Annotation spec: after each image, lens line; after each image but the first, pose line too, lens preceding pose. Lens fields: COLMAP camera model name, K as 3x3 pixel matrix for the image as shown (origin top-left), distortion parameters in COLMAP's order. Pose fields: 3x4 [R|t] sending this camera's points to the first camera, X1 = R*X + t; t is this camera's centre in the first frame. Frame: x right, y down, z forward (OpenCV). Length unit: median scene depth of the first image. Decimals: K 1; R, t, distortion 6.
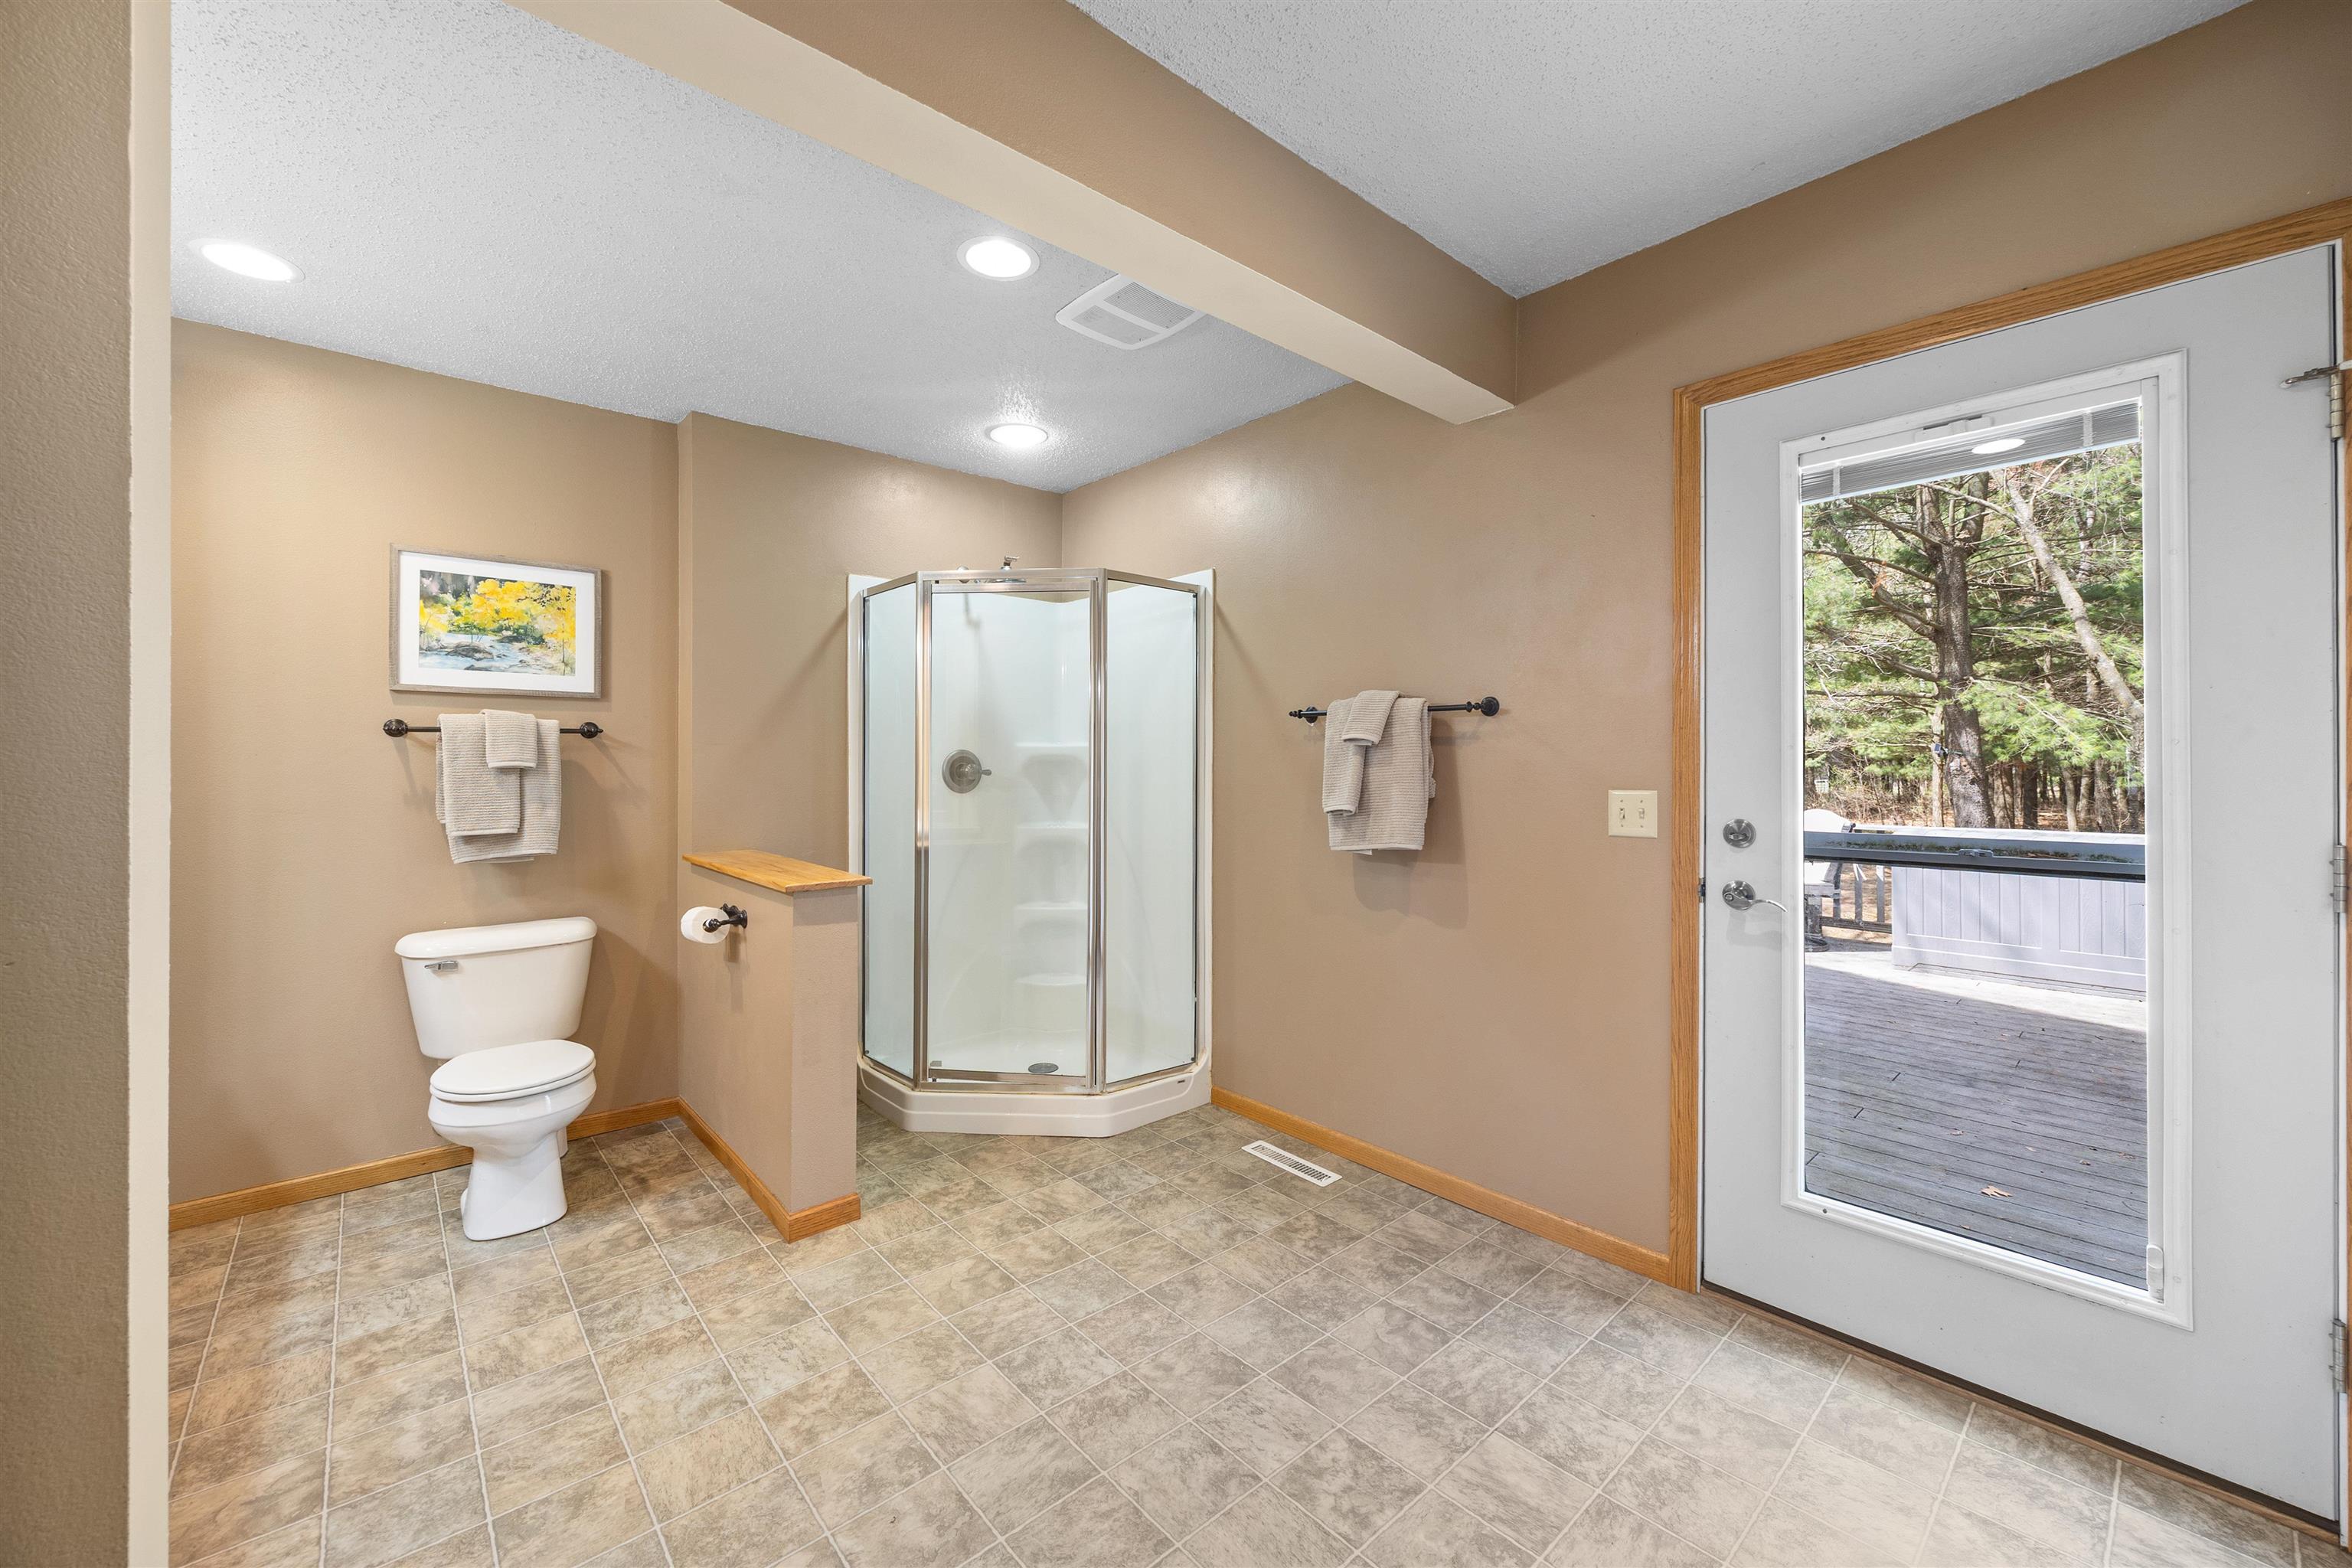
lens RADIAL K [[906.2, 0, 1161.8], [0, 906.2, 764.3], [0, 0, 1]] dist [-0.002938, -0.000552]
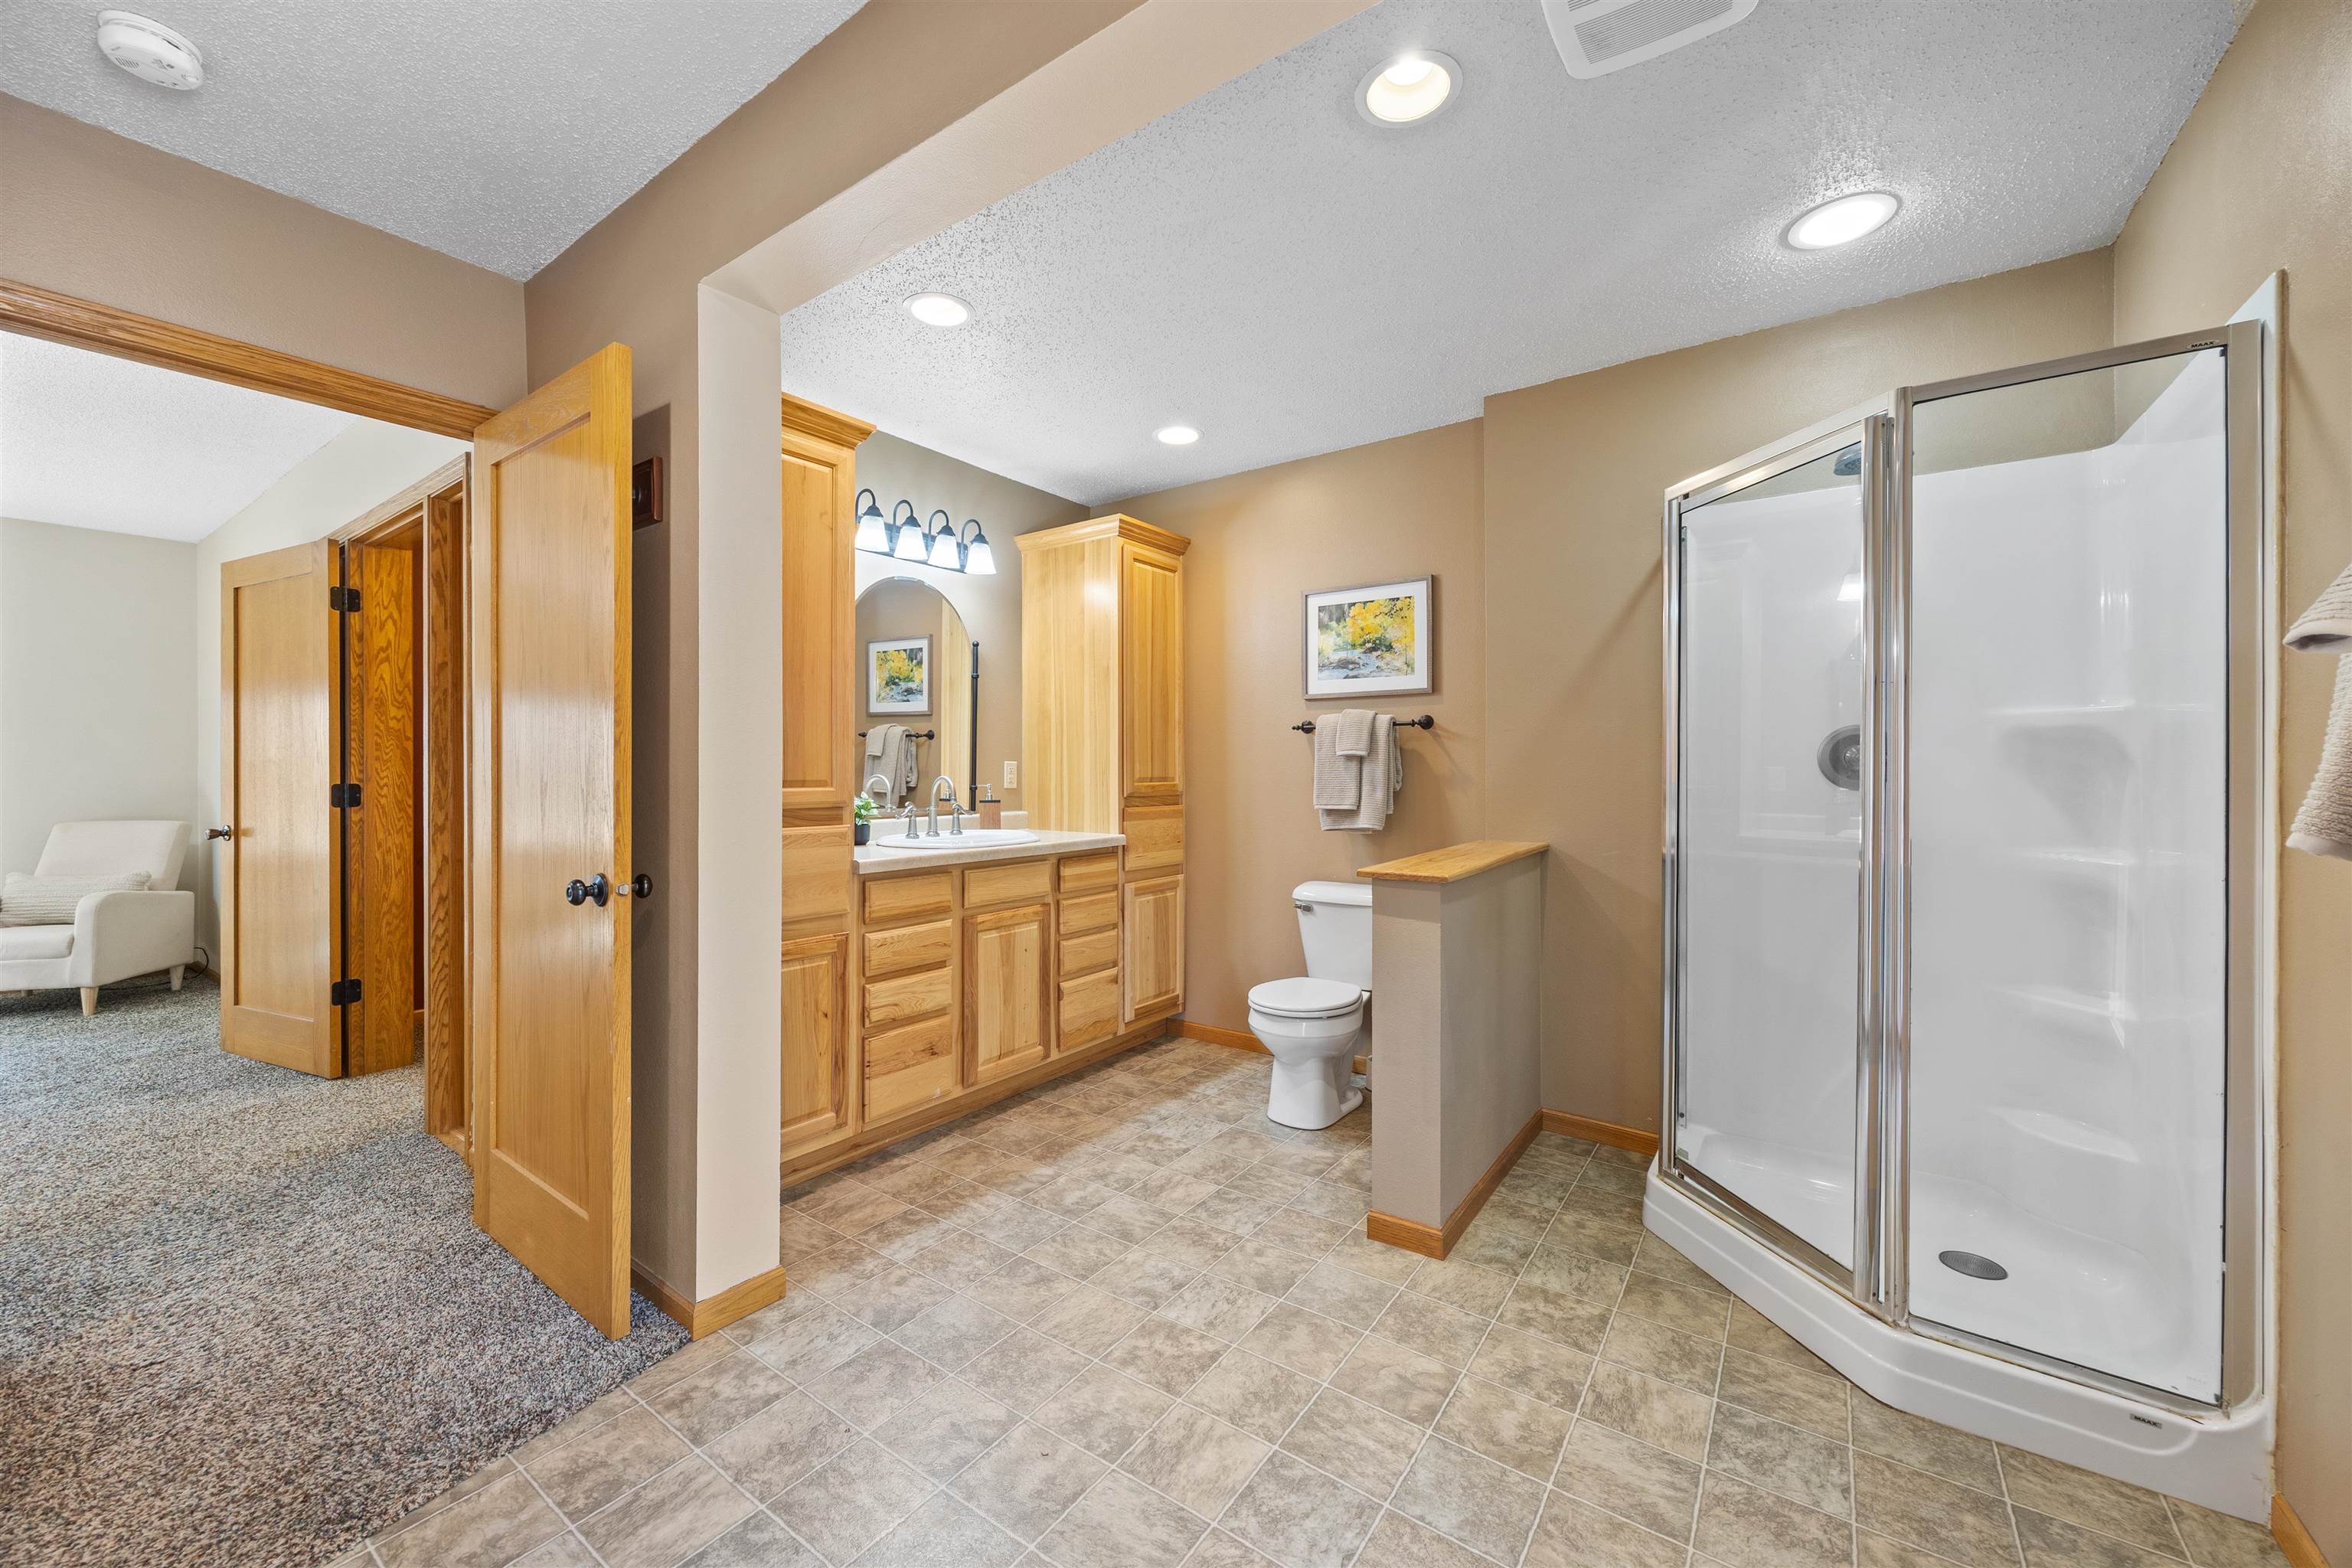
lens RADIAL K [[905.4, 0, 1182.3], [0, 905.4, 764.9], [0, 0, 1]] dist [-0.001181, 0.000046]
pose [[0.240979, -0.002826, -0.970526, 0.411028], [0.000969, 0.999996, -0.002671, 0.019438], [0.970530, -0.000297, 0.240980, 0.483575]]
